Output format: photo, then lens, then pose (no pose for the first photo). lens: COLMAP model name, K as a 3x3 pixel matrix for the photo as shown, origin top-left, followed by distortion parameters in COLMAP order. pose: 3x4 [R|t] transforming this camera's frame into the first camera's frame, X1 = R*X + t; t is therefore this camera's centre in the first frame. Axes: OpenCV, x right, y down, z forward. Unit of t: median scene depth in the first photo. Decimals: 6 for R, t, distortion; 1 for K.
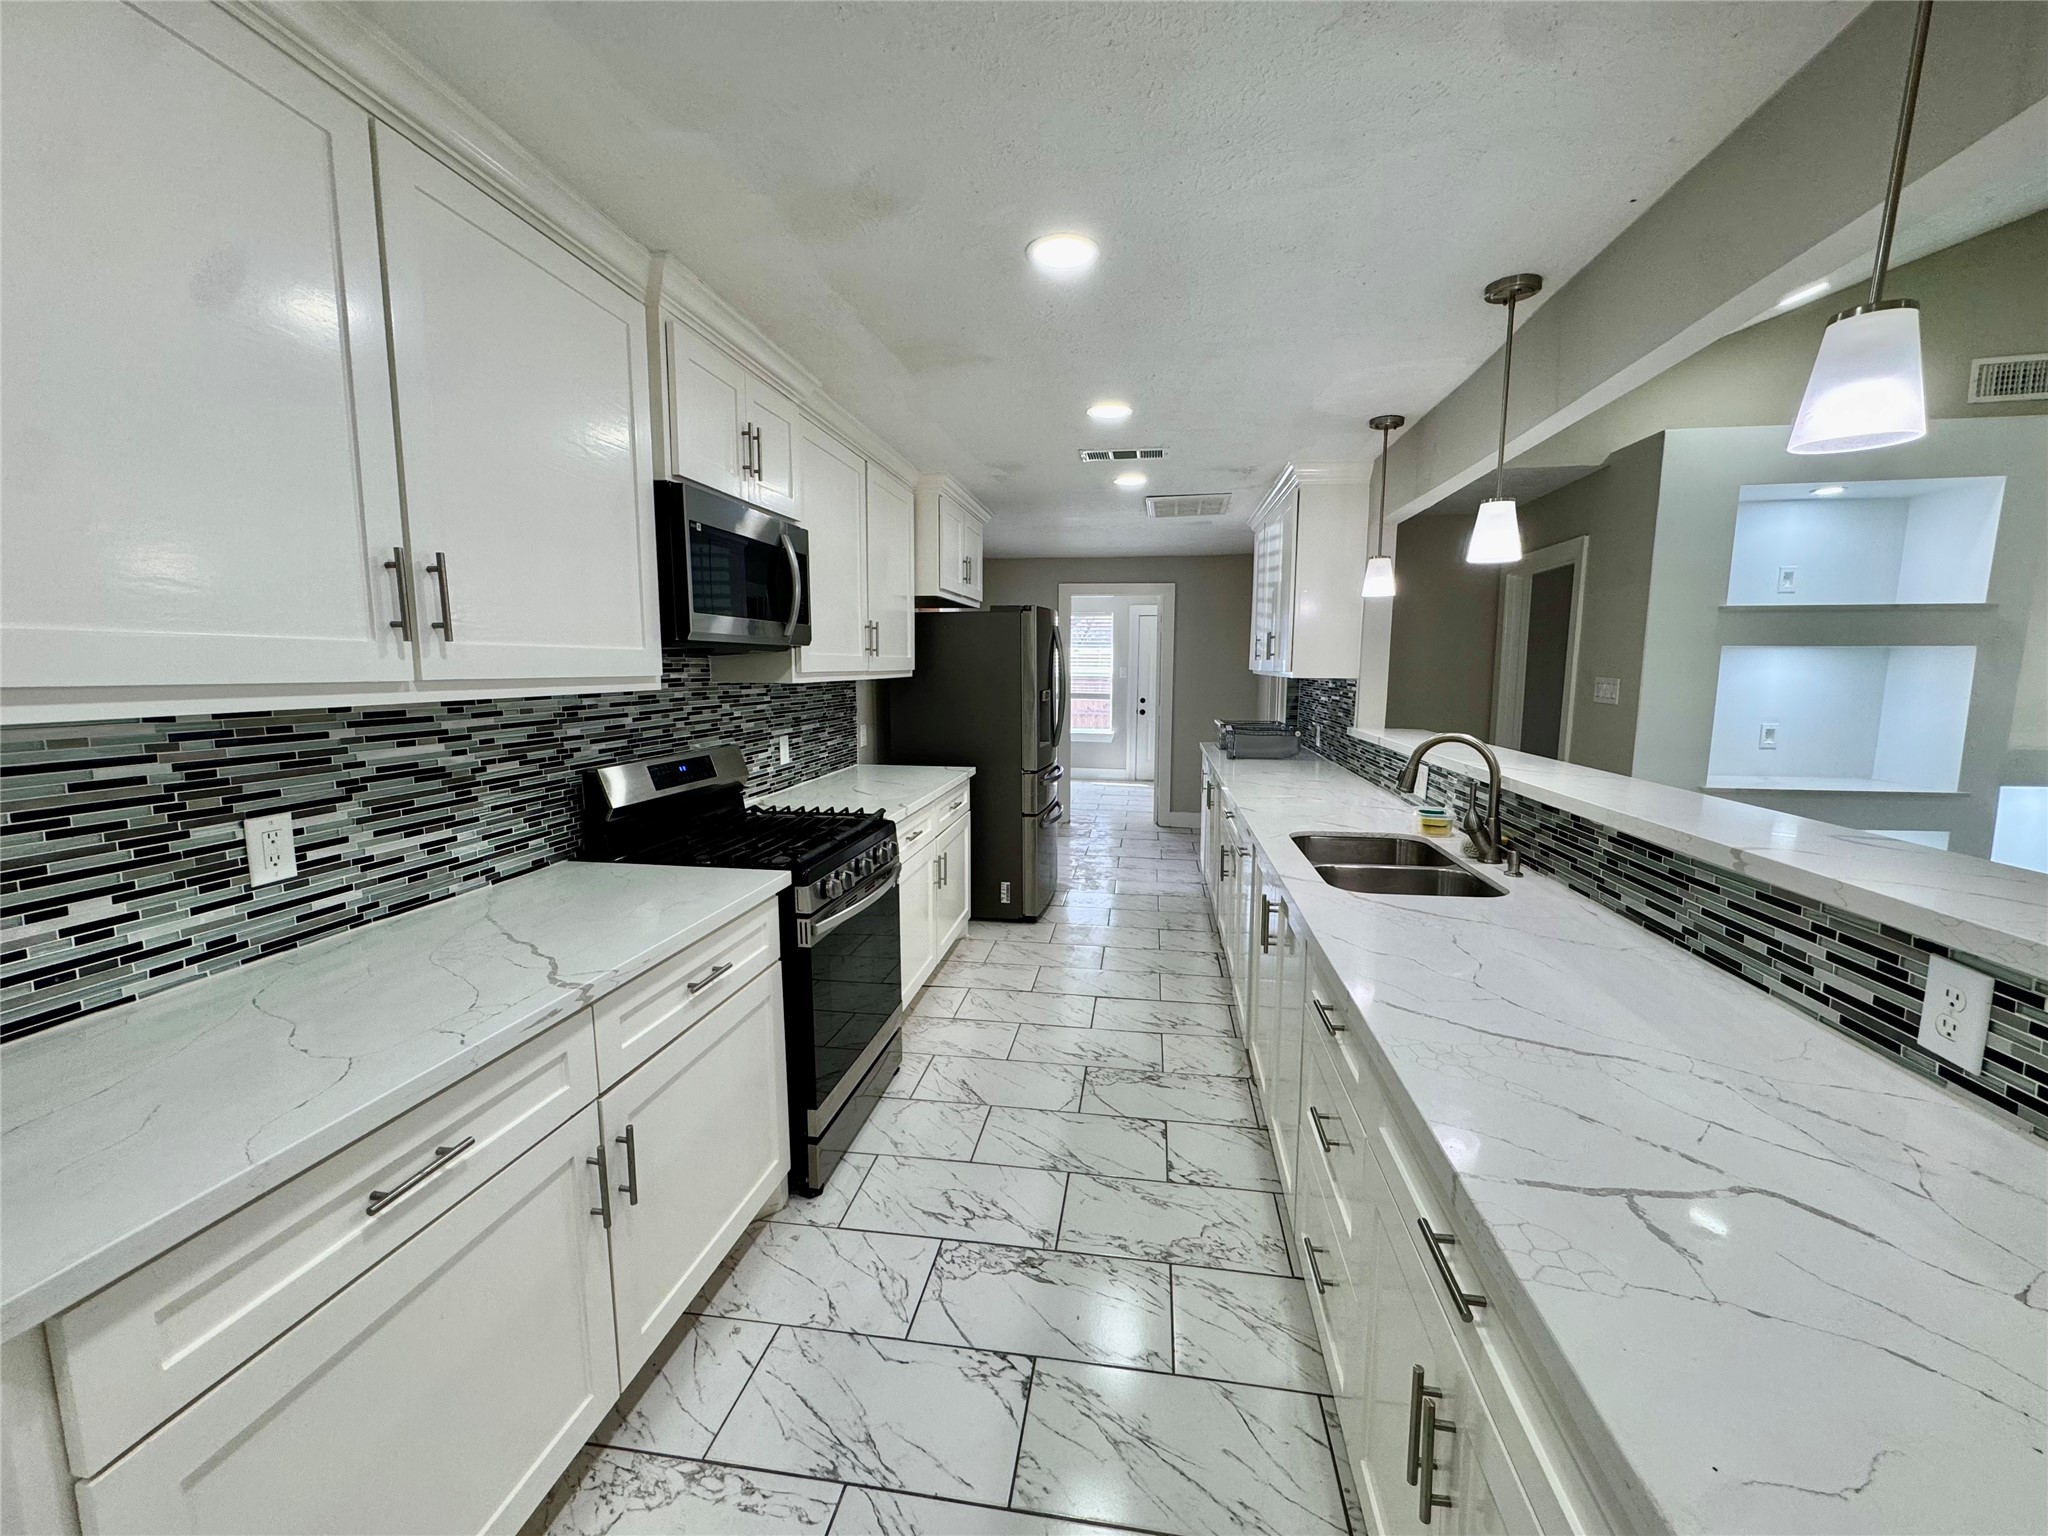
lens RADIAL K [[816.8, 0, 1021.4], [0, 816.8, 769.8], [0, 0, 1]] dist [-0.003821, -0.000448]
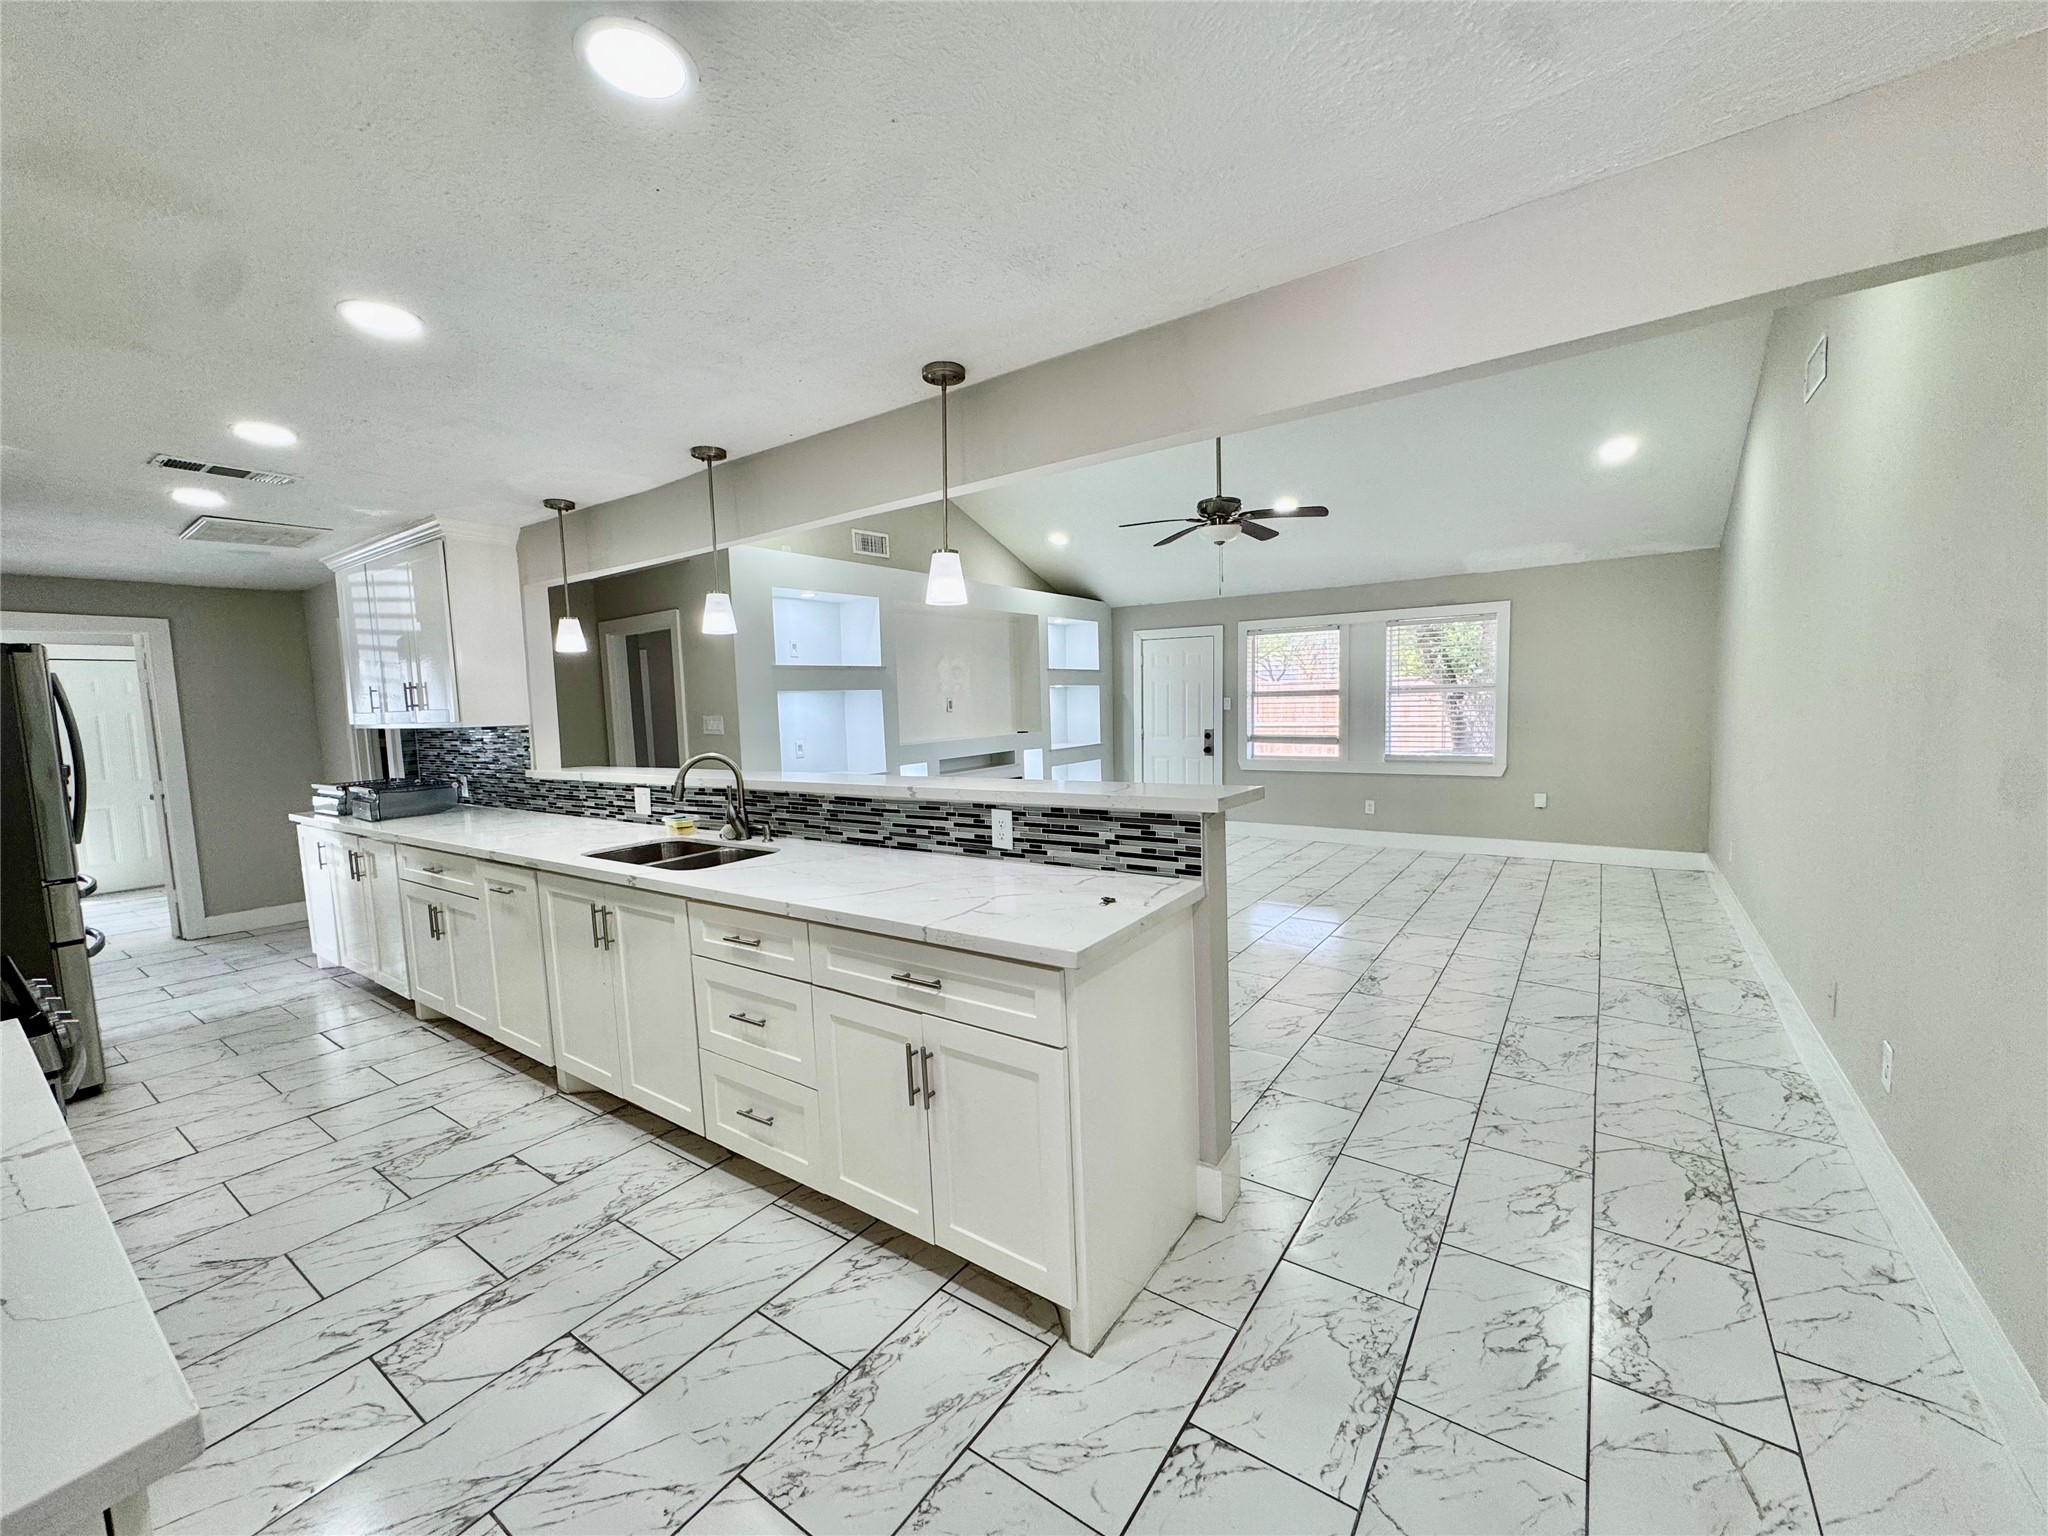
lens RADIAL K [[816.8, 0, 1026.9], [0, 816.8, 763.0], [0, 0, 1]] dist [-0.003821, -0.000448]
pose [[0.436944, -0.088616, 0.895113, -0.555425], [0.150580, 0.988298, 0.024337, 0.022453], [-0.886795, 0.124153, 0.445175, -0.119727]]
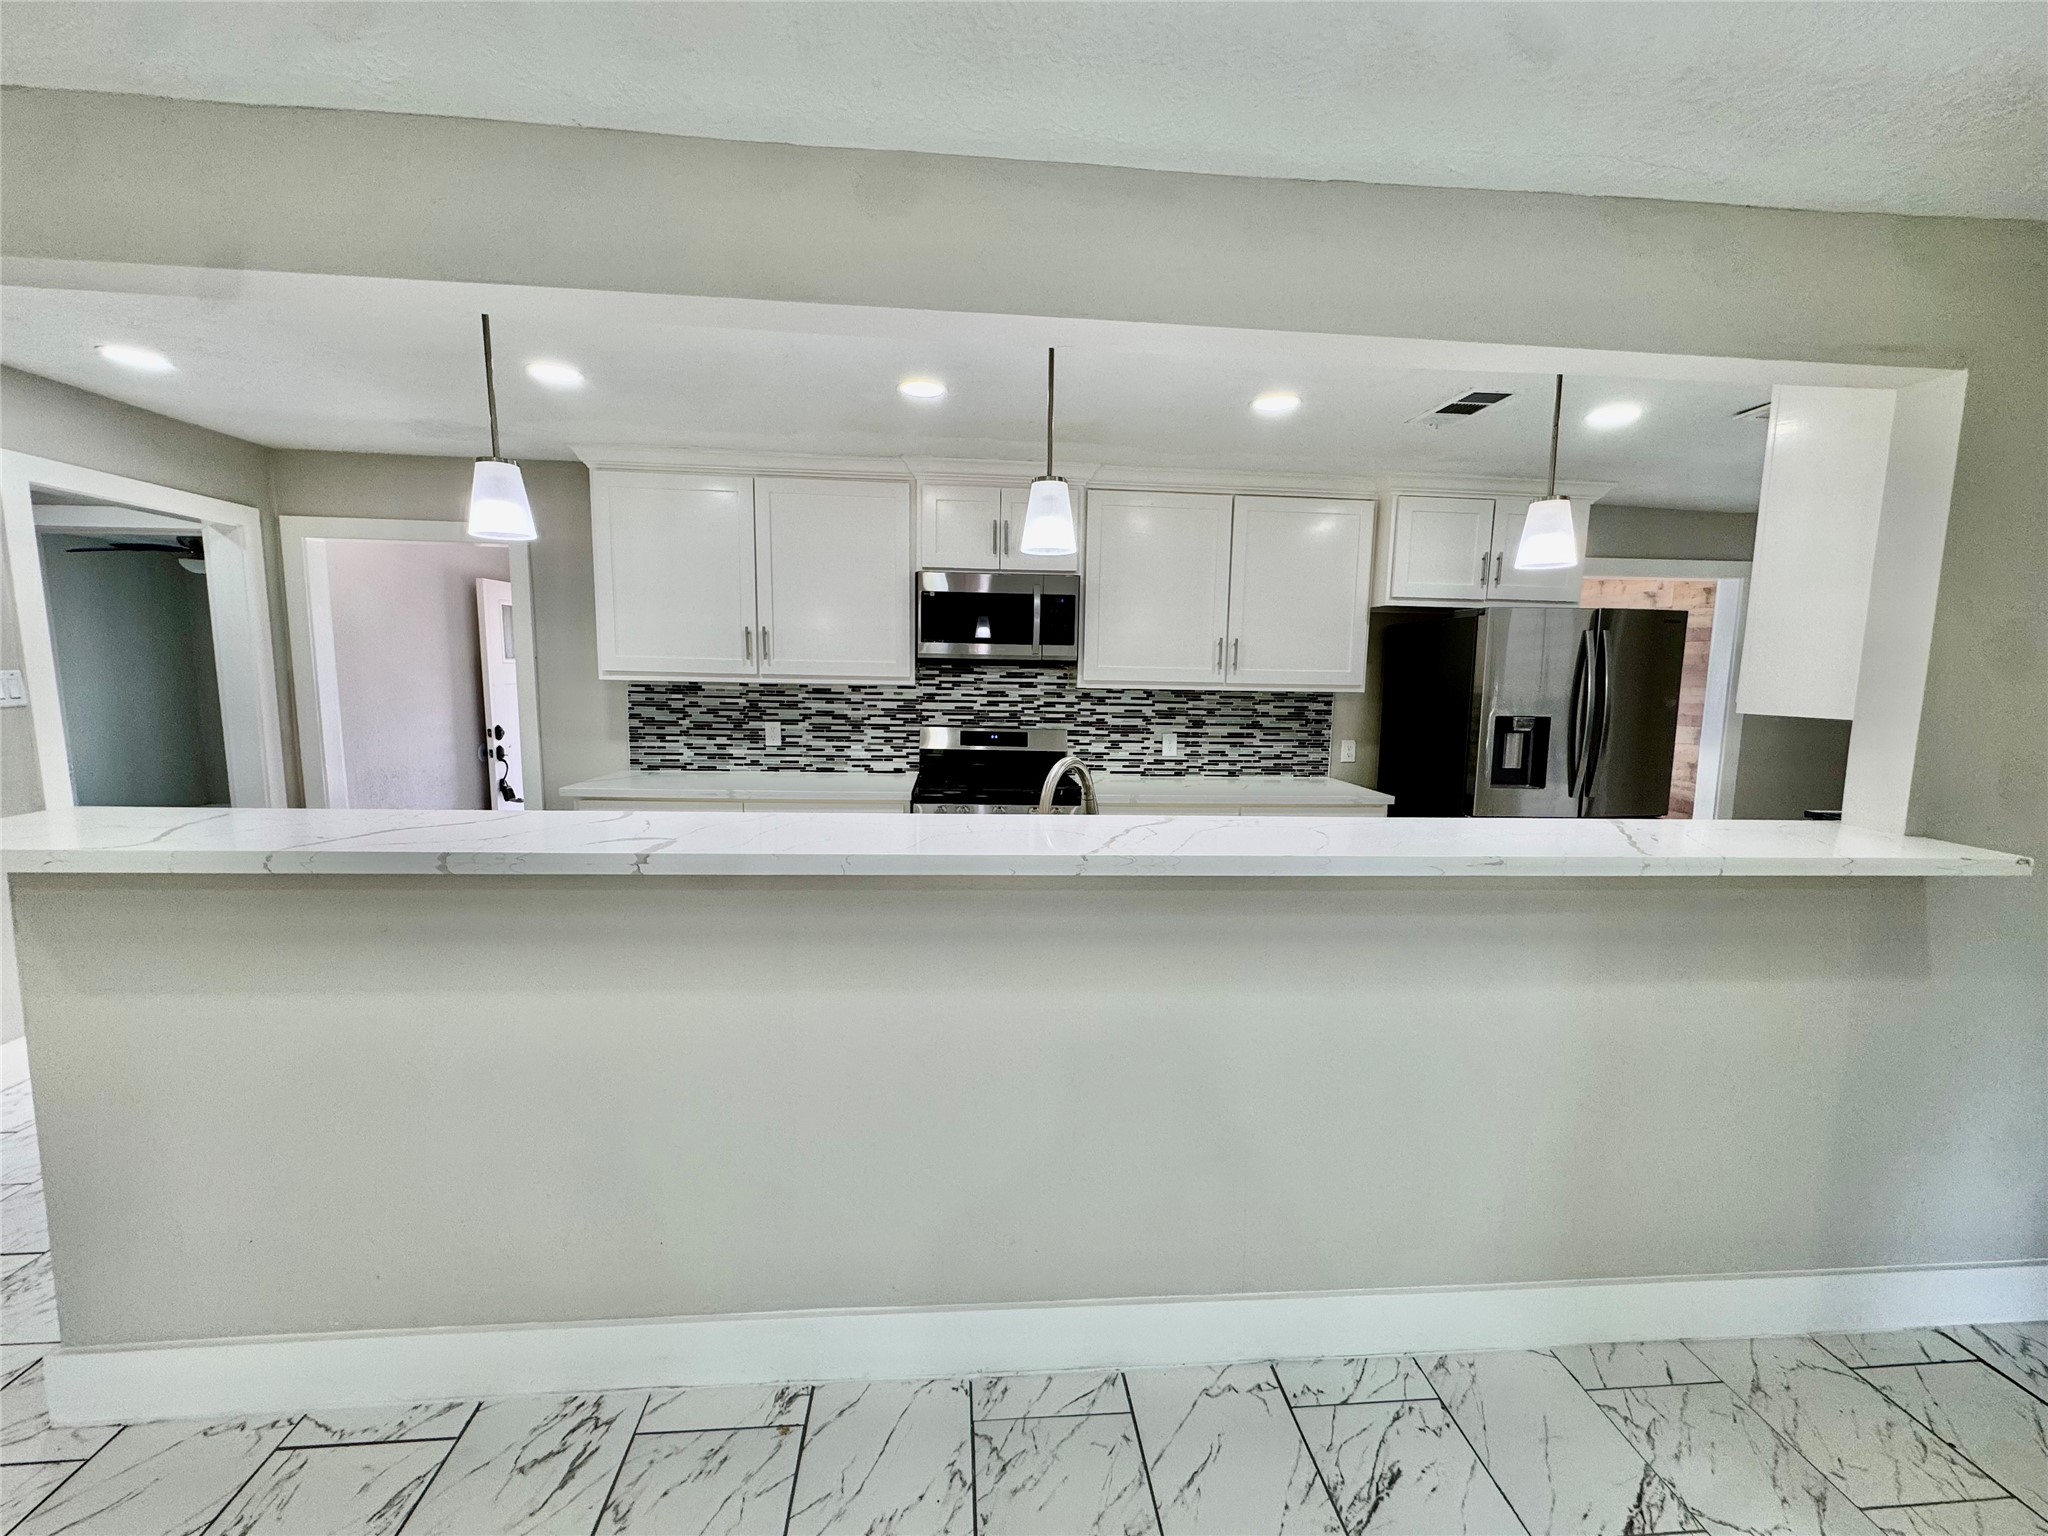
lens RADIAL K [[816.8, 0, 1022.8], [0, 816.8, 769.4], [0, 0, 1]] dist [-0.003821, -0.000448]
pose [[0.241019, 0.119156, -0.963178, 1.555288], [-0.142849, 0.985981, 0.086231, -0.114207], [0.959950, 0.116805, 0.254662, 0.866420]]
